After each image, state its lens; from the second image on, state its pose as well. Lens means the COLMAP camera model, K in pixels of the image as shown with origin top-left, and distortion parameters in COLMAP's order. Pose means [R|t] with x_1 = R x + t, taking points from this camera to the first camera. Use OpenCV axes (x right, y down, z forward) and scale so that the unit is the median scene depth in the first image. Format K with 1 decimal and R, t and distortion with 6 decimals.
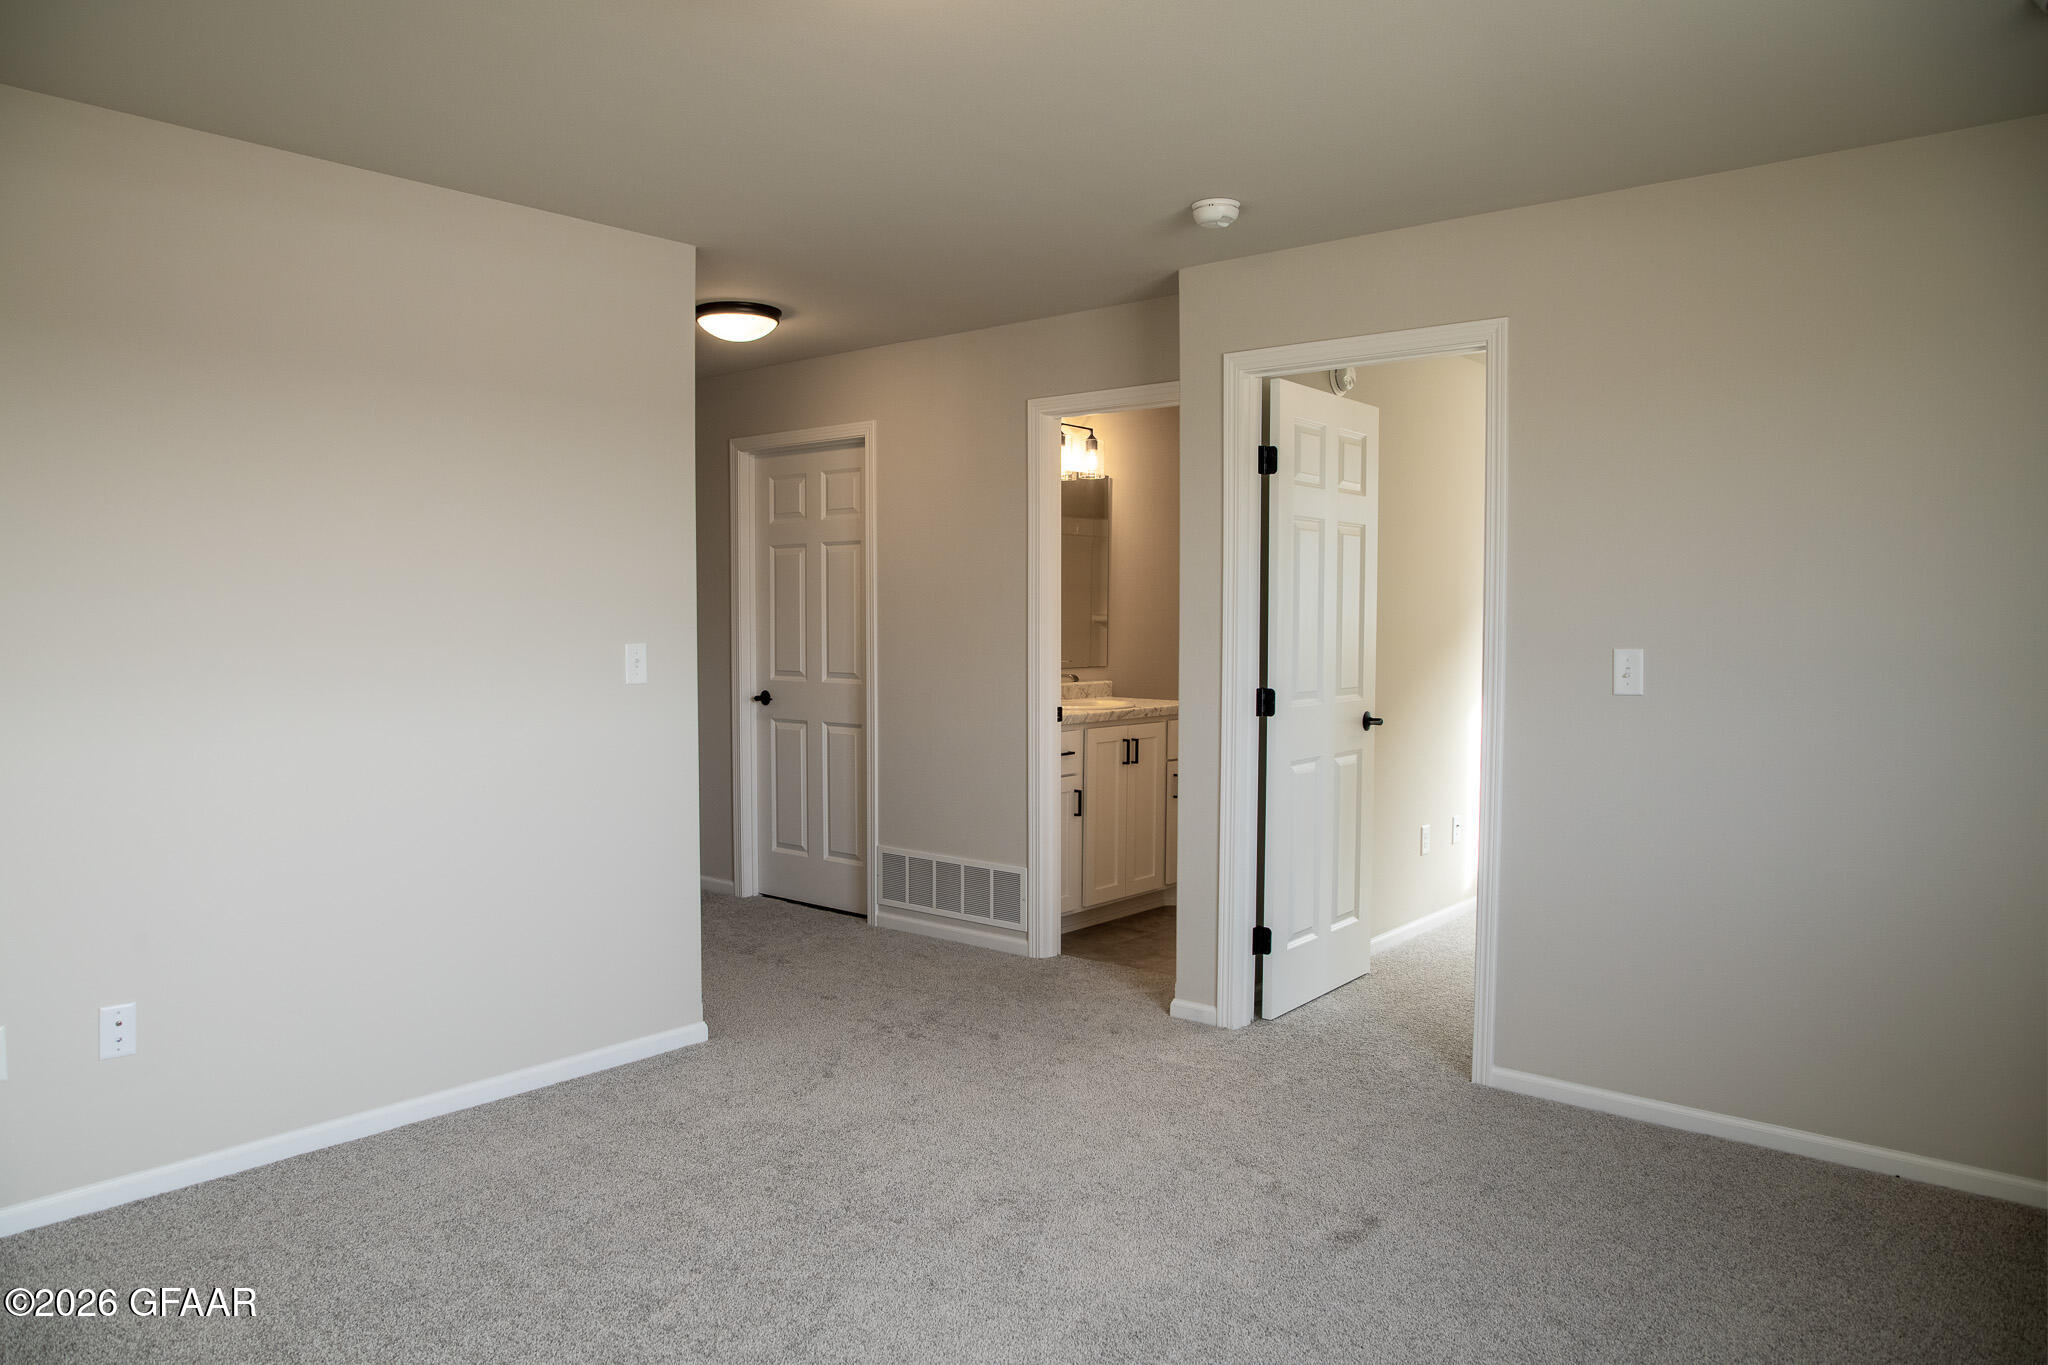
lens RADIAL K [[1394.2, 0, 1024.0], [0, 1394.2, 682.5], [0, 0, 1]] dist [-0.036717, 0.005970]
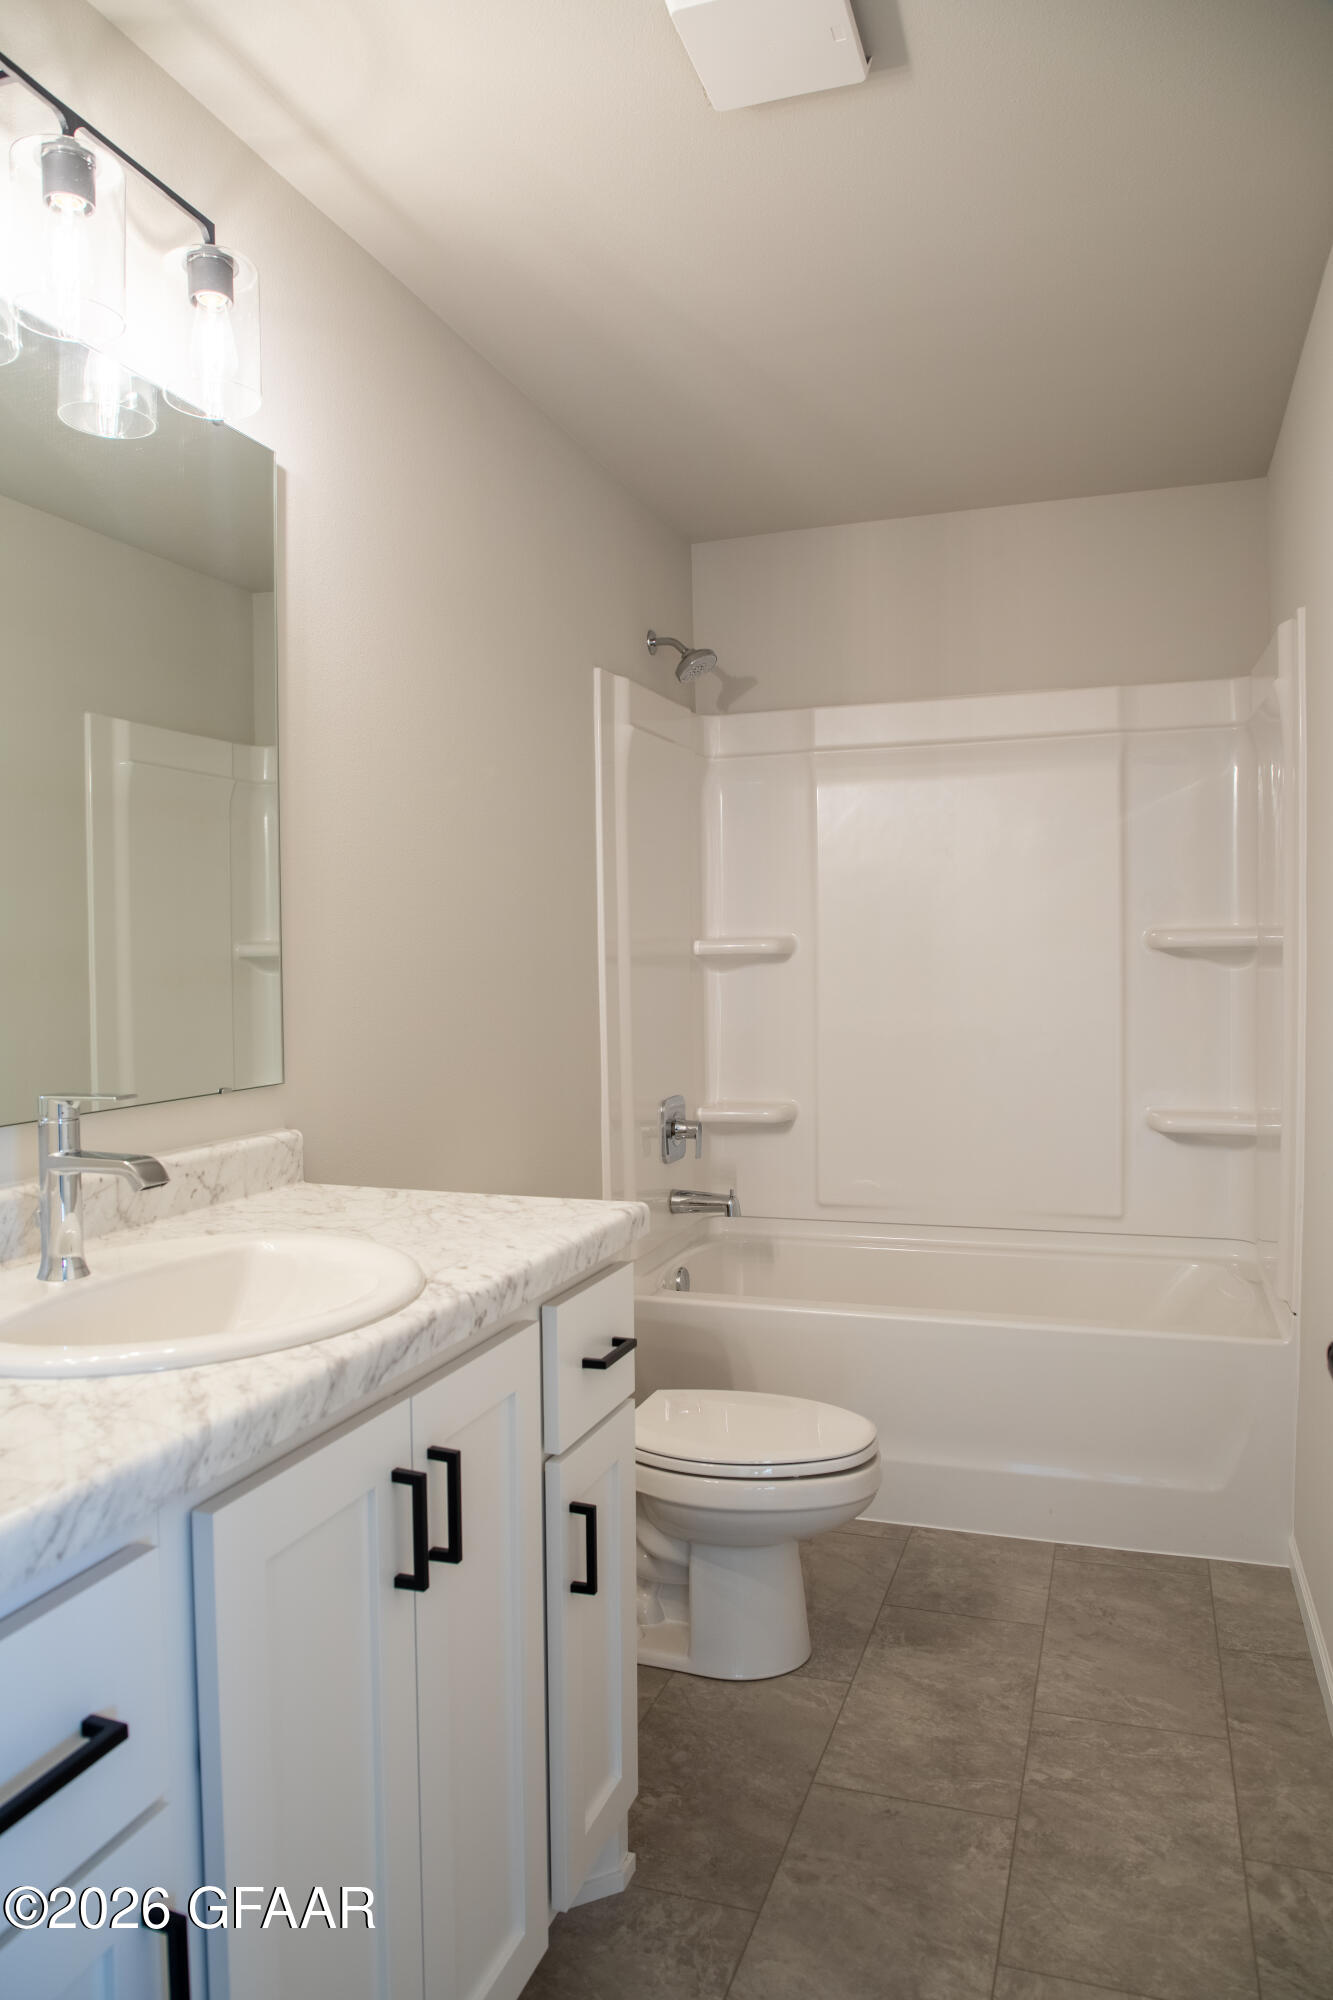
lens RADIAL K [[1361.5, 0, 666.5], [0, 1361.5, 1000.0], [0, 0, 1]] dist [-0.036717, 0.005970]
pose [[0.938015, -0.029028, 0.345378, 0.037894], [0.038435, 0.999053, -0.020417, -0.025077], [-0.344458, 0.032426, 0.938241, 0.735004]]
